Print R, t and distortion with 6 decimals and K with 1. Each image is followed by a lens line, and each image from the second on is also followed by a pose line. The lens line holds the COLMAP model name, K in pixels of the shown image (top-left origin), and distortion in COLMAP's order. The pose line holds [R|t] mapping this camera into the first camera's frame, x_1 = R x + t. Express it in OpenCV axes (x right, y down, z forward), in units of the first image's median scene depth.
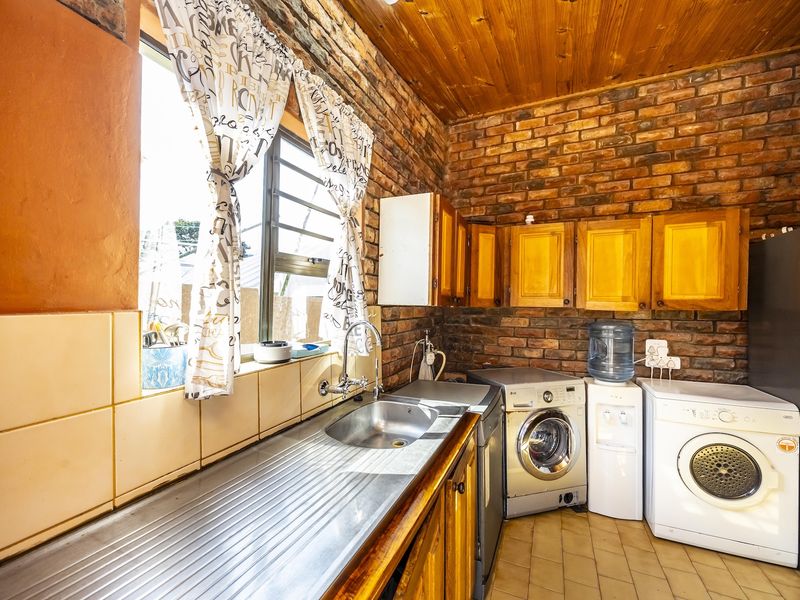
lens RADIAL K [[336.7, 0, 398.6], [0, 336.7, 314.7], [0, 0, 1]] dist [-0.001267, -0.000180]
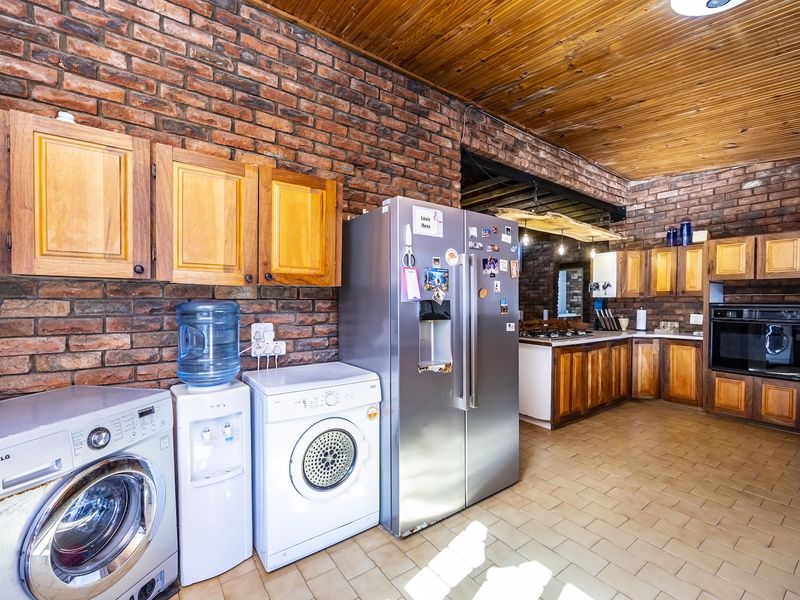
lens RADIAL K [[343.4, 0, 400.0], [0, 343.4, 300.0], [0, 0, 1]] dist [-0.001448, 0.000036]
pose [[0.484599, 0.001689, 0.874735, 0.191360], [0.020672, 0.999697, -0.013383, 0.036818], [-0.874492, 0.024567, 0.484417, 0.296546]]
